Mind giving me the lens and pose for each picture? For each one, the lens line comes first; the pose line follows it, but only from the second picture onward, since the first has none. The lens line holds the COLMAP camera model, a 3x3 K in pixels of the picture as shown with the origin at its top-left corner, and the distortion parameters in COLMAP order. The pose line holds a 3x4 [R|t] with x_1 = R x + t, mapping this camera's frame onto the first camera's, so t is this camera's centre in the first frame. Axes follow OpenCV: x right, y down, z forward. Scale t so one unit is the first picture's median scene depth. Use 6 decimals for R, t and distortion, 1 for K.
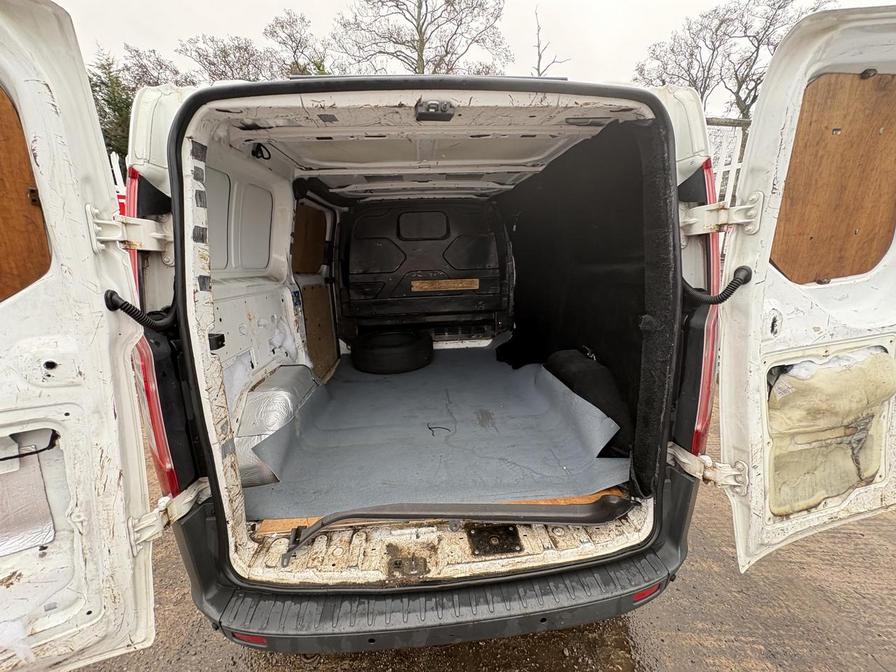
lens RADIAL K [[357.3, 0, 442.9], [0, 357.3, 330.8], [0, 0, 1]] dist [0.000371, 0.000542]
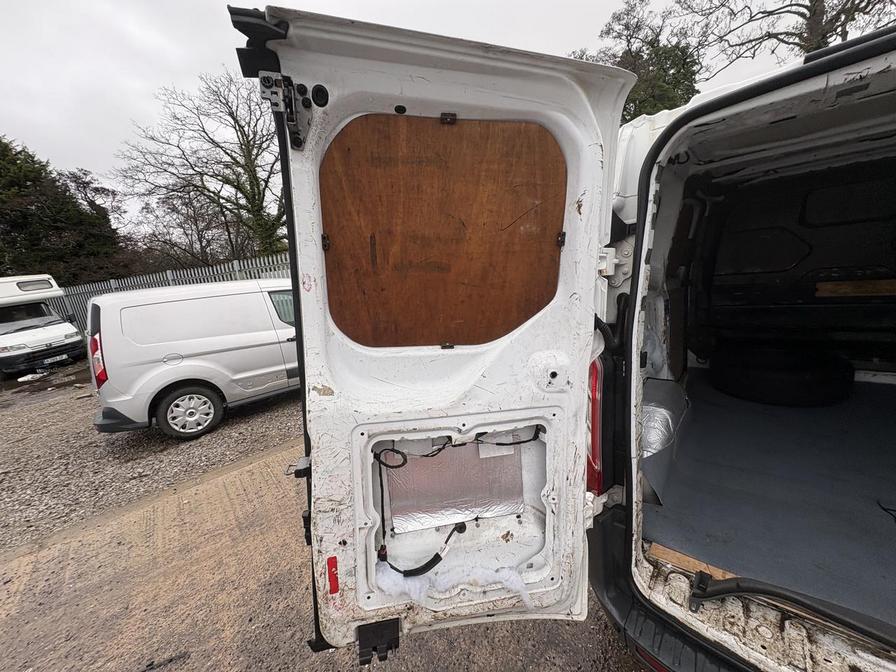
lens RADIAL K [[357.3, 0, 456.7], [0, 357.3, 334.7], [0, 0, 1]] dist [0.000371, 0.000542]
pose [[0.709837, 0.086216, -0.699069, -0.268806], [-0.073373, 0.996132, 0.048349, -0.045356], [0.700534, 0.016973, 0.713417, -0.086841]]
